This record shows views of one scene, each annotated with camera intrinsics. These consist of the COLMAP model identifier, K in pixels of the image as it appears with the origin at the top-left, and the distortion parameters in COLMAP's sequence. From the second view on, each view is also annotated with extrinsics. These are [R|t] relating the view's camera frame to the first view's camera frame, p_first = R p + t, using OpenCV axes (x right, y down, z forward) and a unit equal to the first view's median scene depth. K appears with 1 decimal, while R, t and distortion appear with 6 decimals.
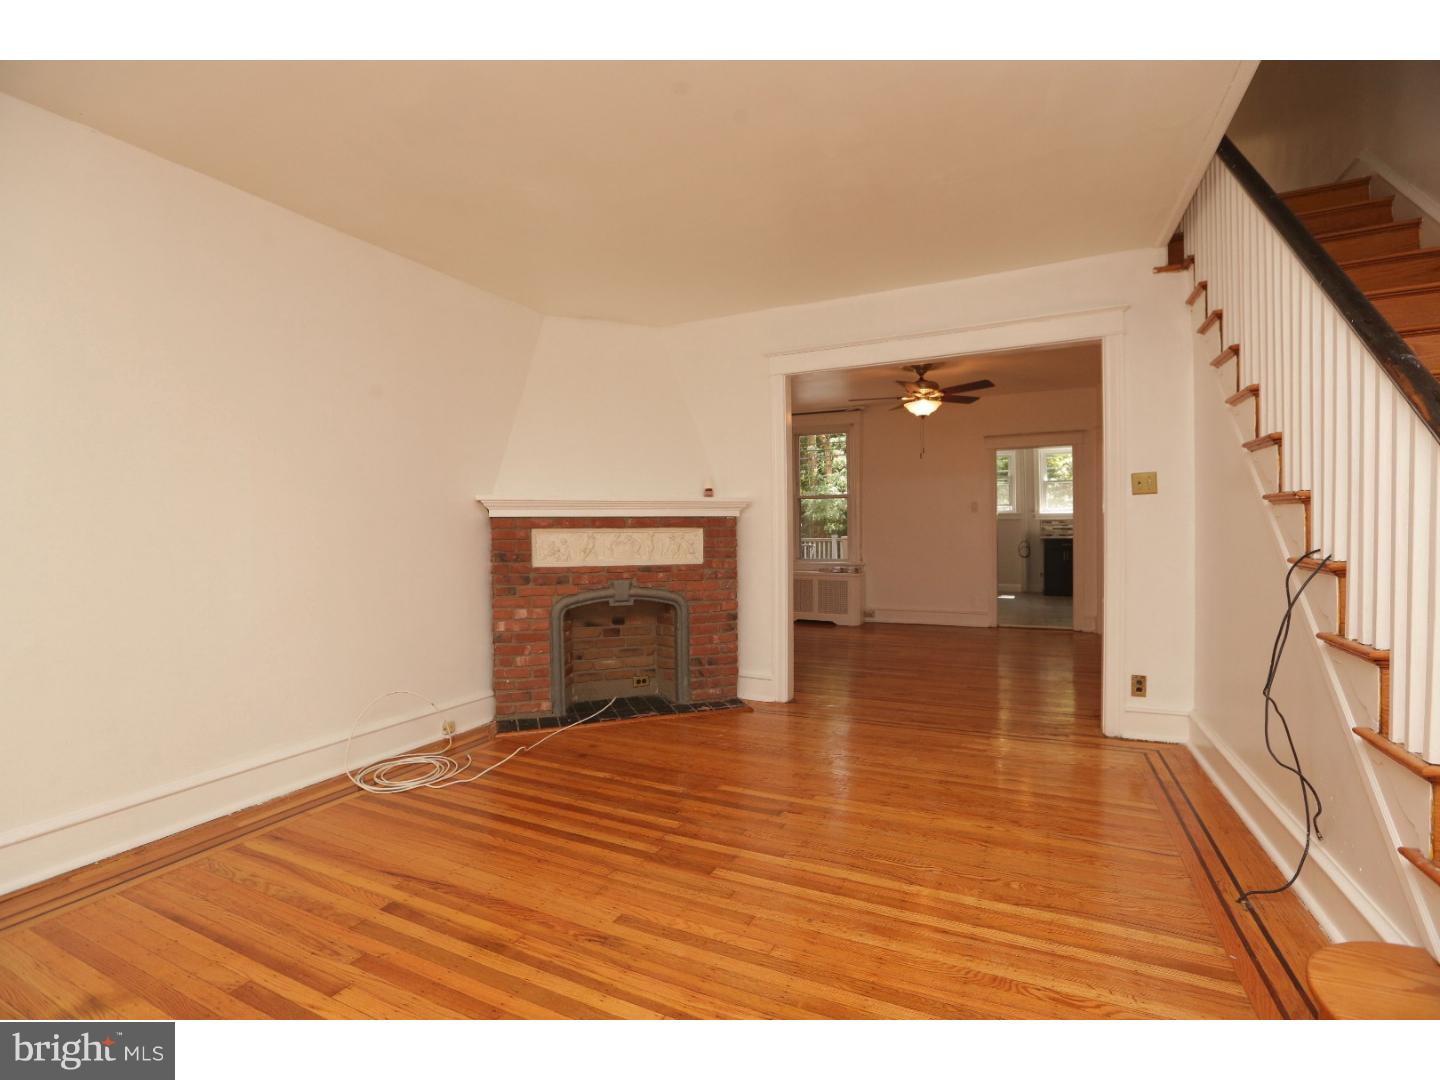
lens RADIAL K [[651.0, 0, 720.9], [0, 651.0, 538.9], [0, 0, 1]] dist [-0.038735, 0.007420]
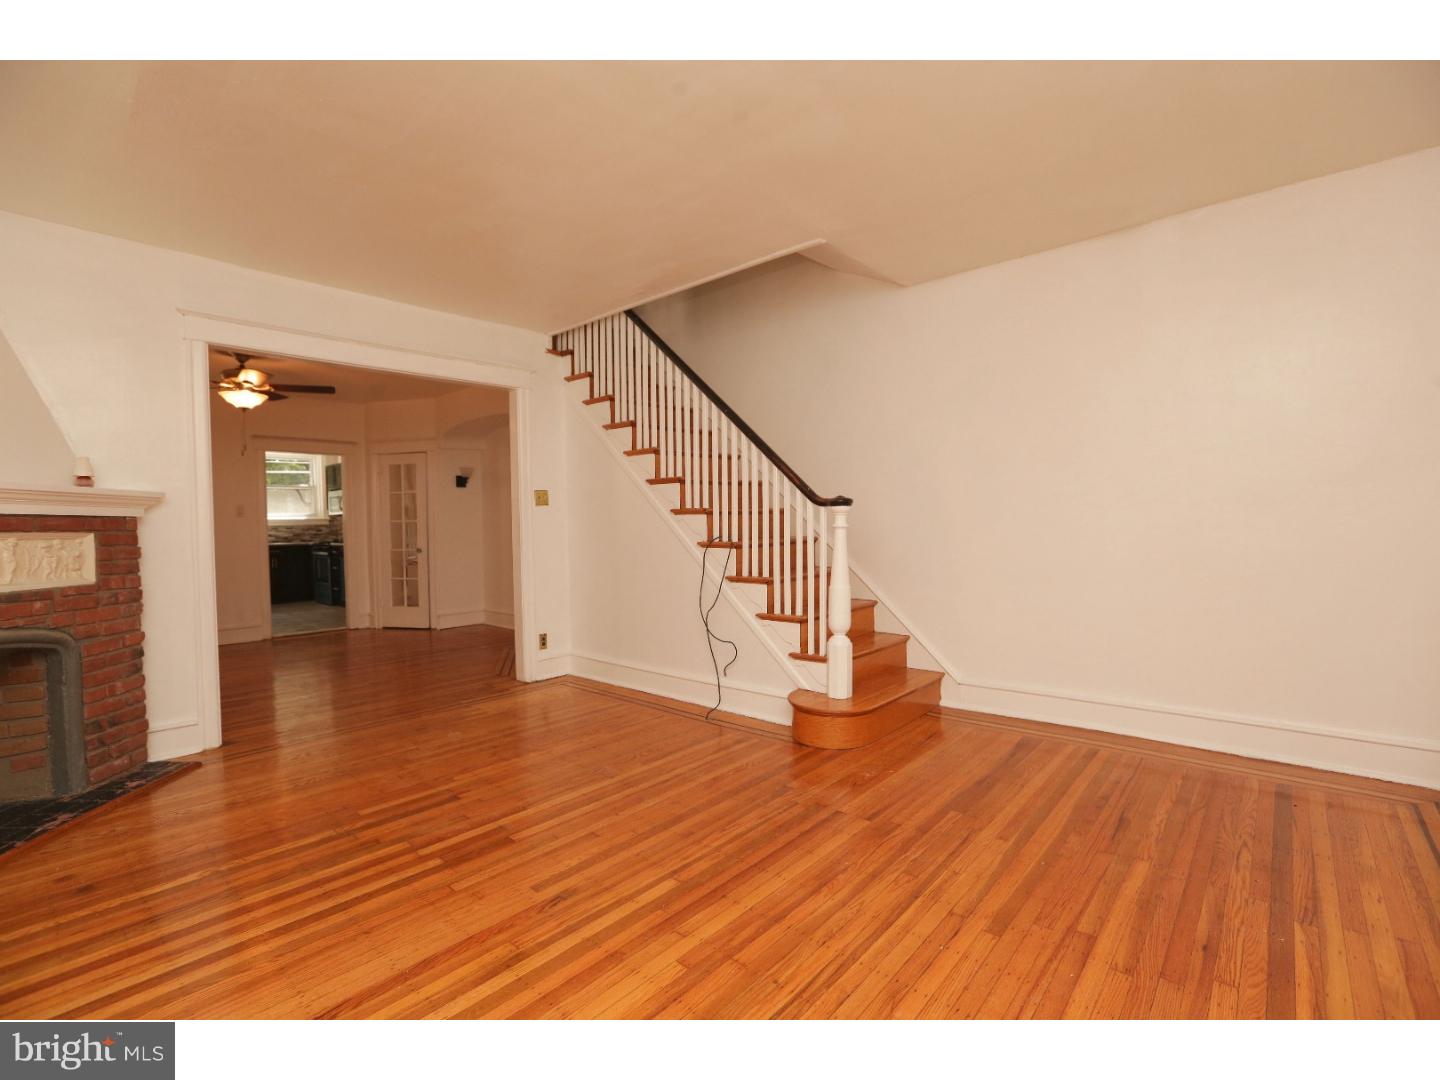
lens RADIAL K [[651.0, 0, 716.7], [0, 651.0, 545.3], [0, 0, 1]] dist [-0.038735, 0.007420]
pose [[0.285189, -0.022503, 0.958207, -0.487219], [0.026782, 0.999521, 0.015502, 0.004614], [-0.958097, 0.021241, 0.285655, 0.176325]]
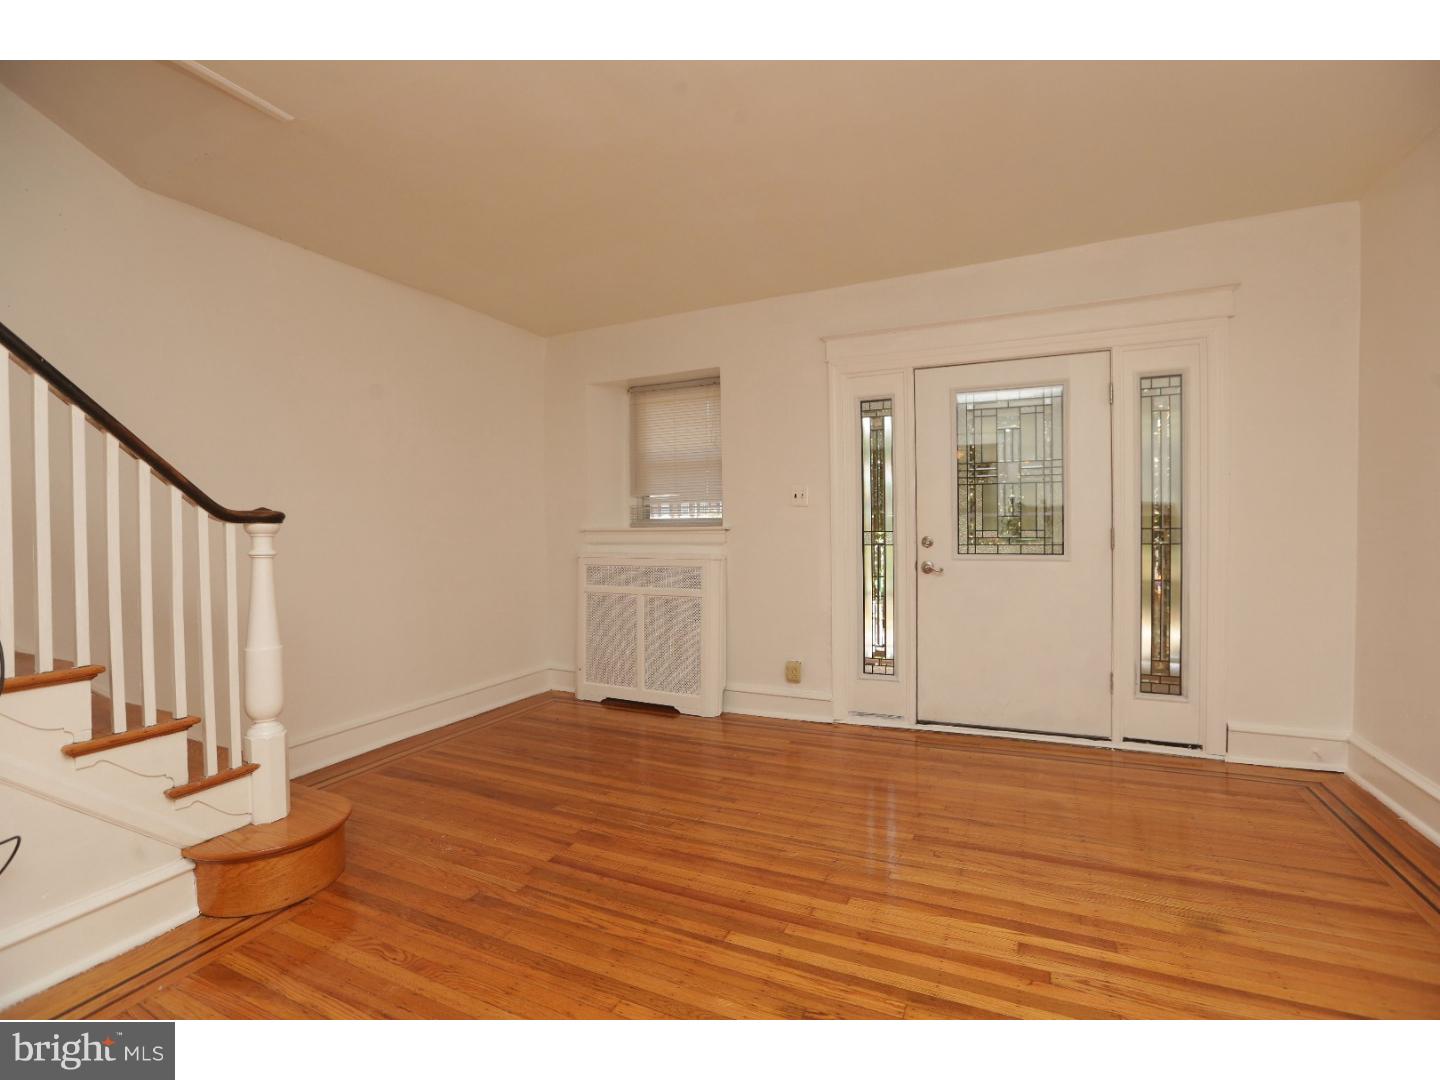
lens RADIAL K [[651.0, 0, 723.8], [0, 651.0, 538.8], [0, 0, 1]] dist [-0.038735, 0.007420]
pose [[-0.999498, 0.031631, 0.001913, -0.040773], [0.031674, 0.999061, 0.029574, -0.018550], [-0.000975, 0.029620, -0.999561, 0.781254]]
